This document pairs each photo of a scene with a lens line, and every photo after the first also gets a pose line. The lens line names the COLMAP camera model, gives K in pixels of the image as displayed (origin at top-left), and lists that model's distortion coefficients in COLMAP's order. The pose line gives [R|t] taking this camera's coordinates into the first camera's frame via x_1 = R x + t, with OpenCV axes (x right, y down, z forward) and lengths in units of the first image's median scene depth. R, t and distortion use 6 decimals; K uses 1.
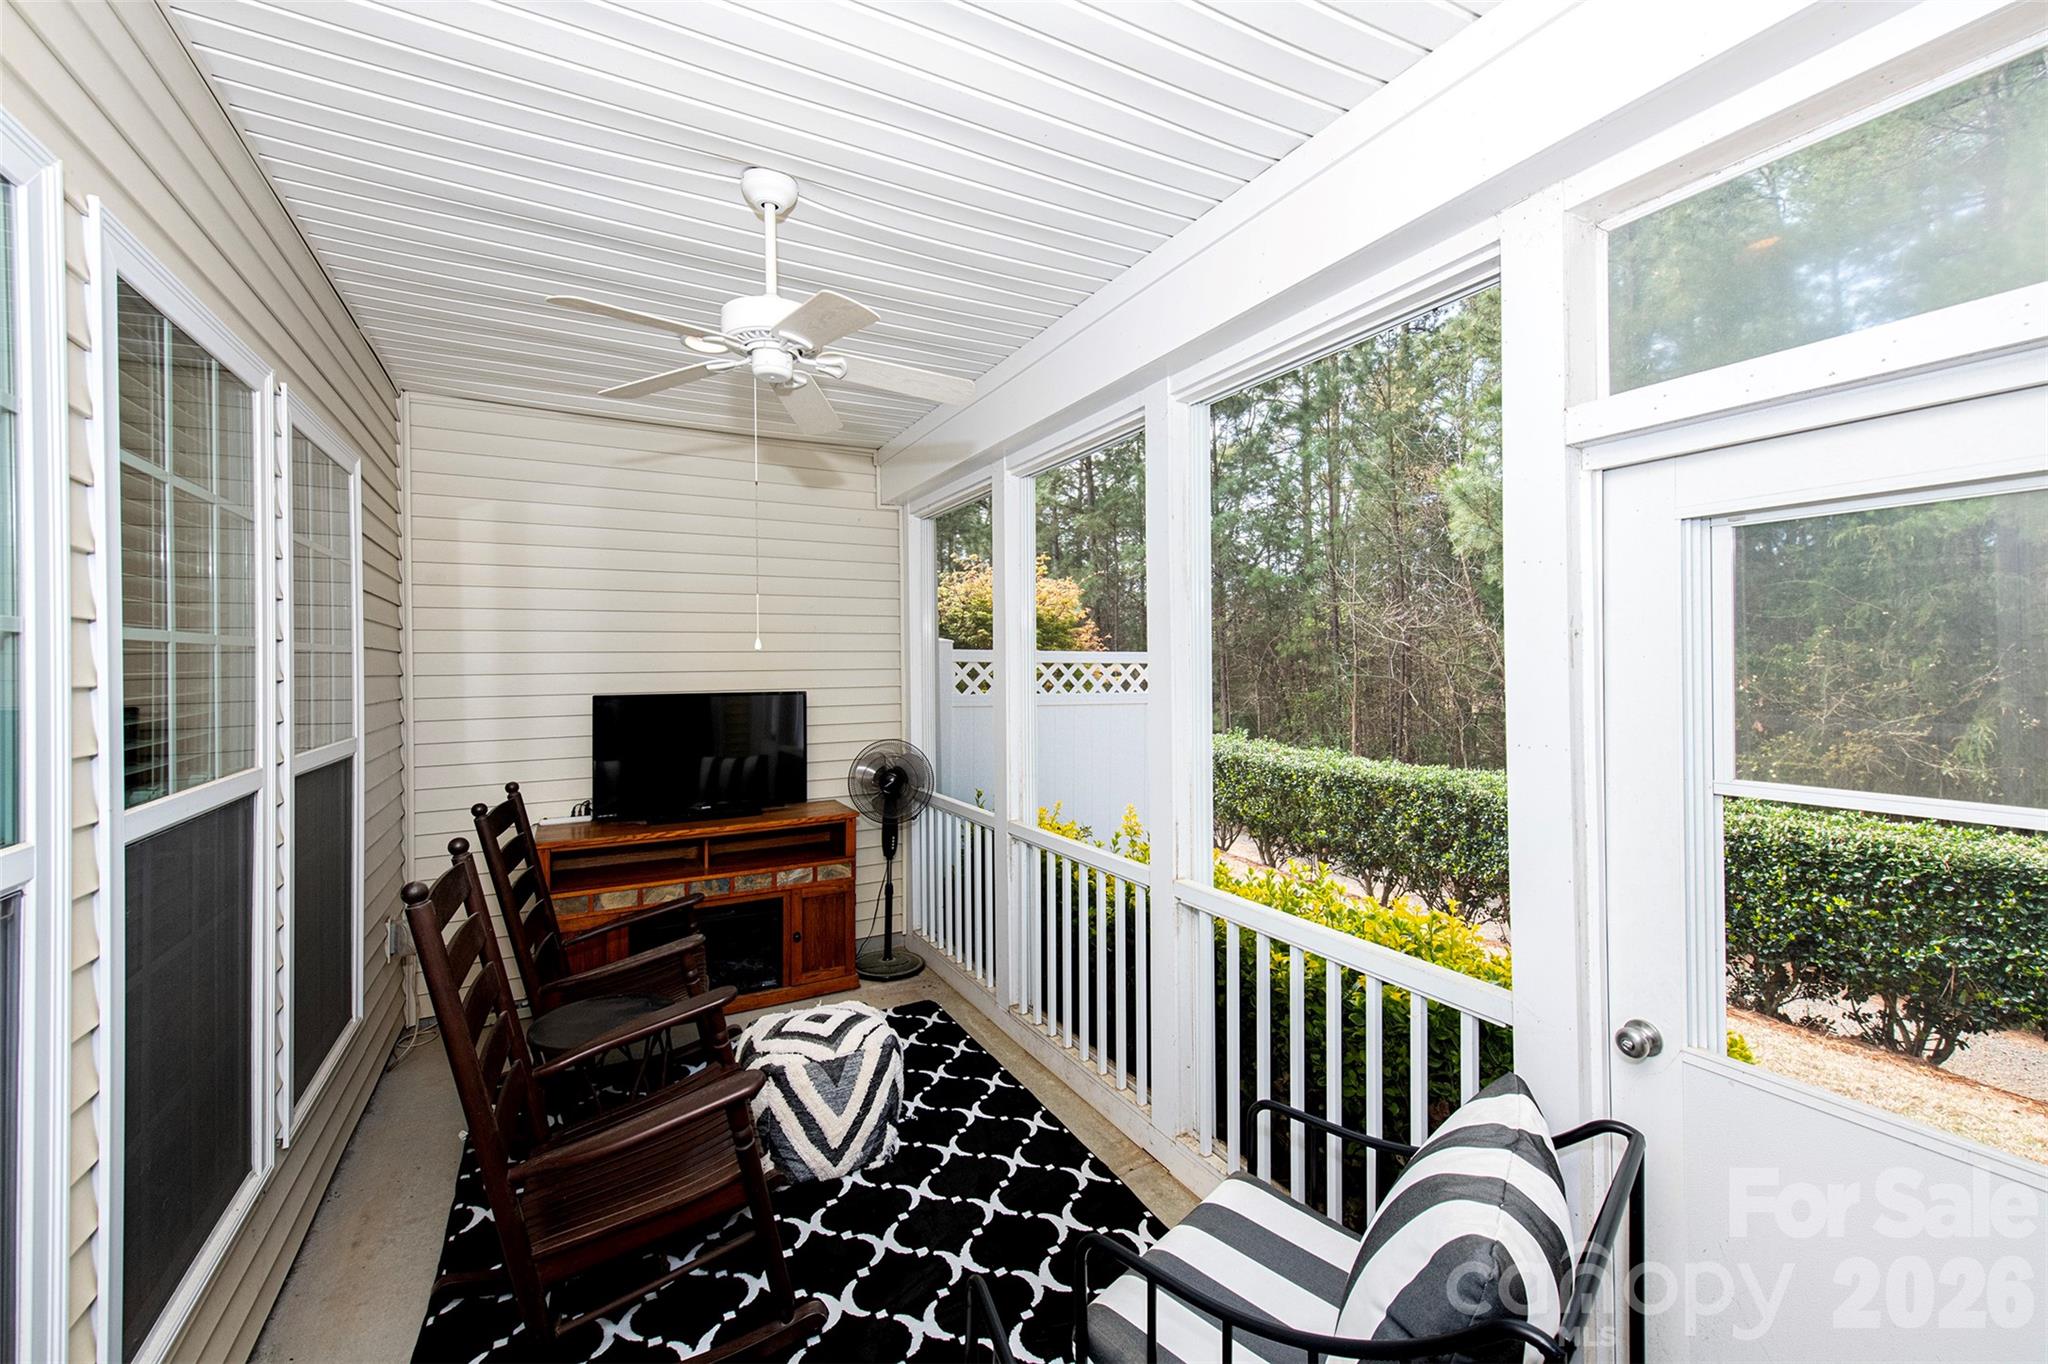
lens RADIAL K [[834.3, 0, 1025.0], [0, 834.3, 662.3], [0, 0, 1]] dist [0.003042, 0.000377]
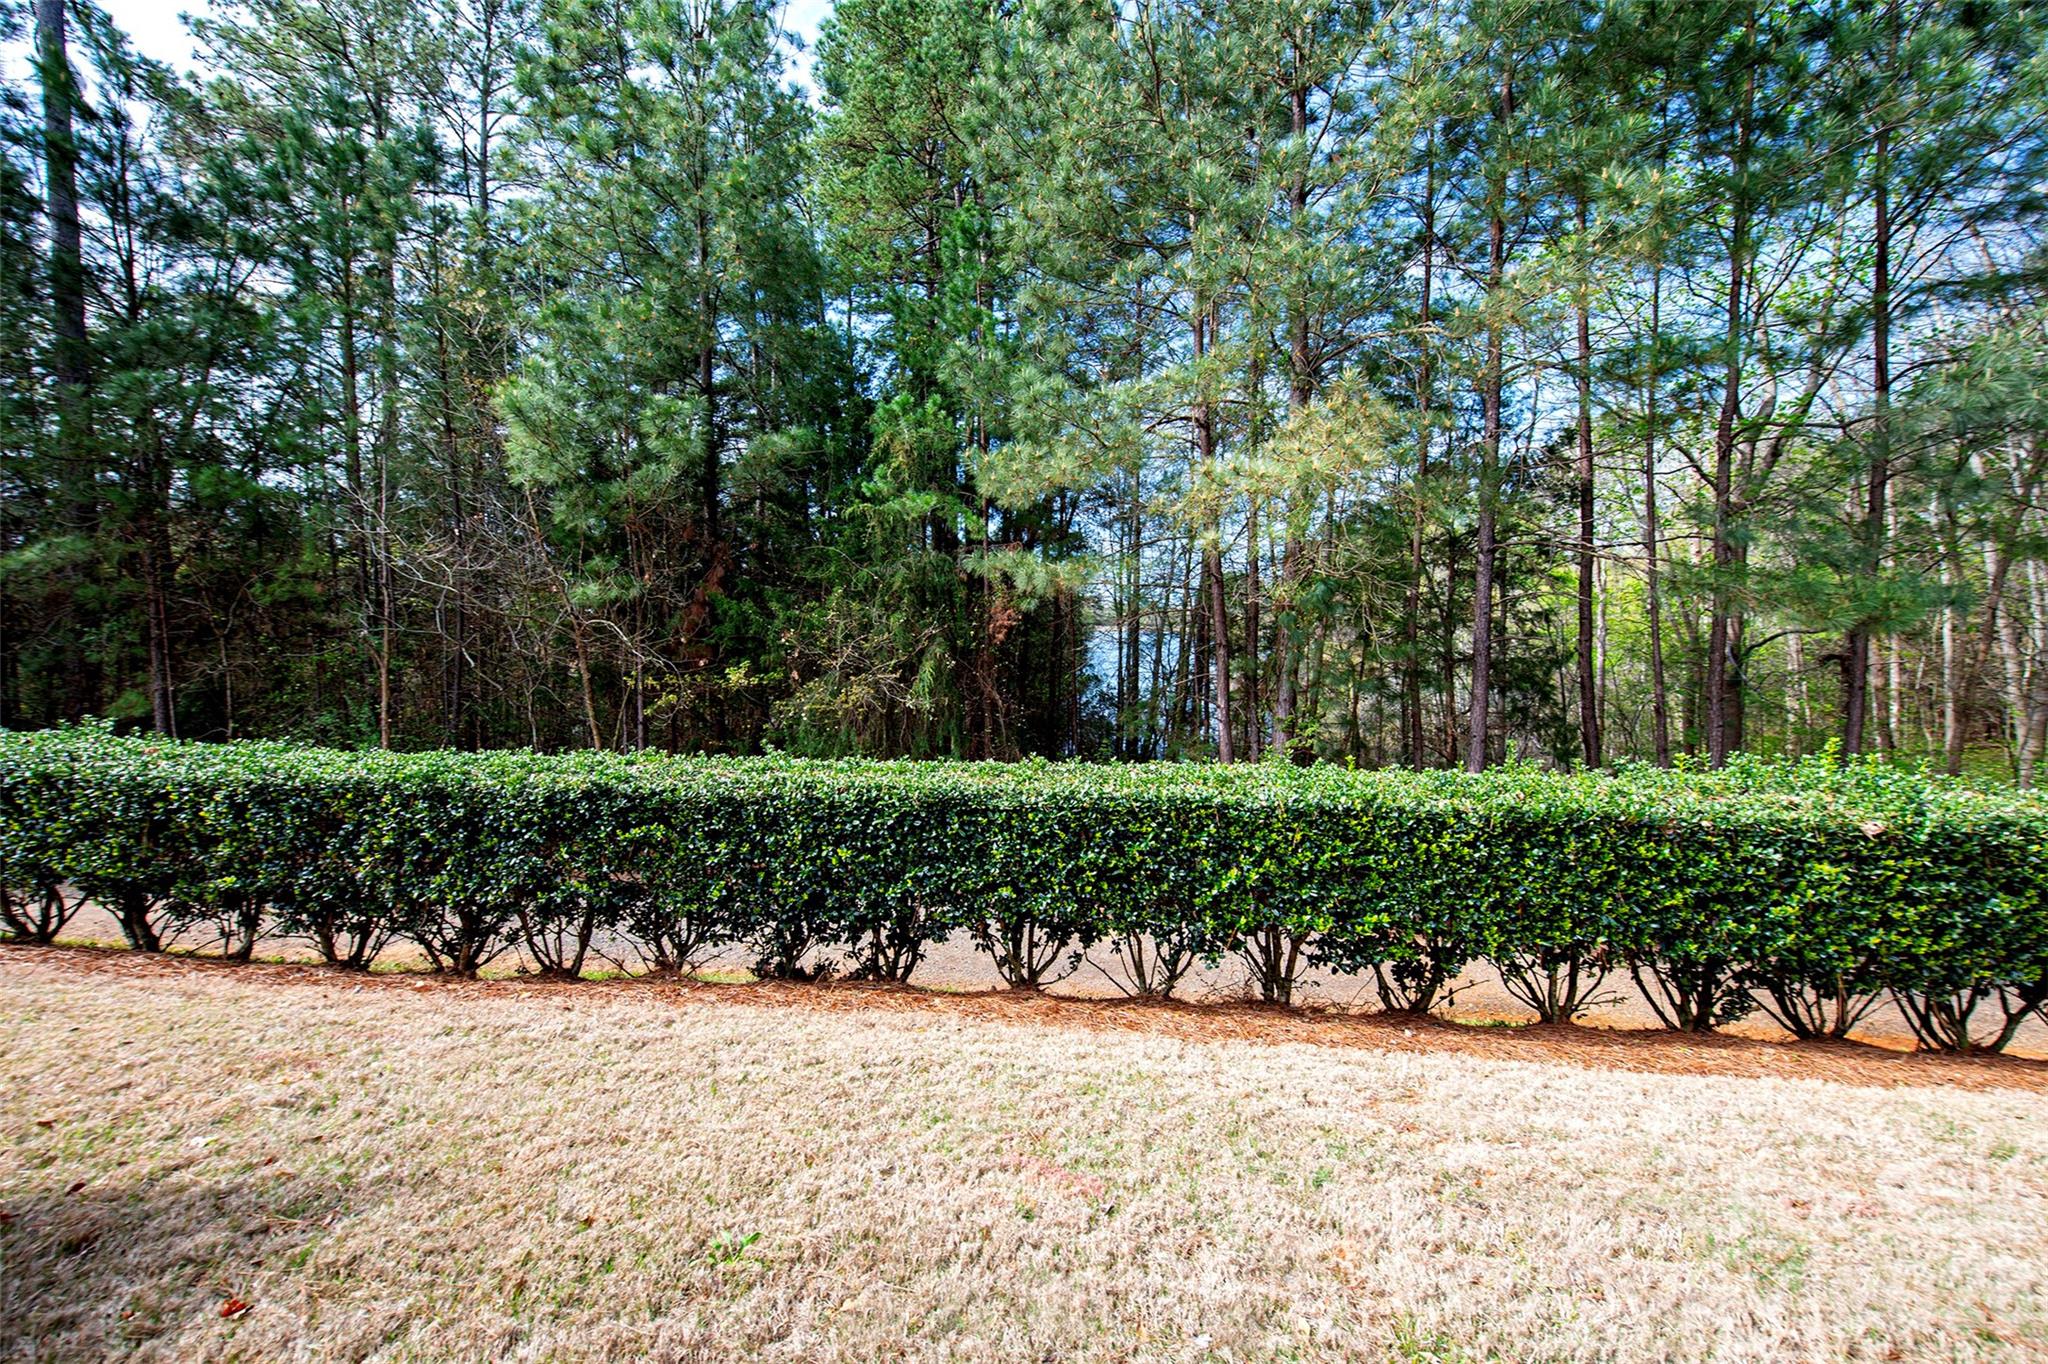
lens RADIAL K [[839.0, 0, 1020.5], [0, 839.0, 621.5], [0, 0, 1]] dist [0.001077, -0.000036]
pose [[0.563957, 0.009152, 0.825753, 0.249511], [-0.009310, 0.999945, -0.004724, 0.015775], [-0.825751, -0.005024, 0.564012, 0.247728]]
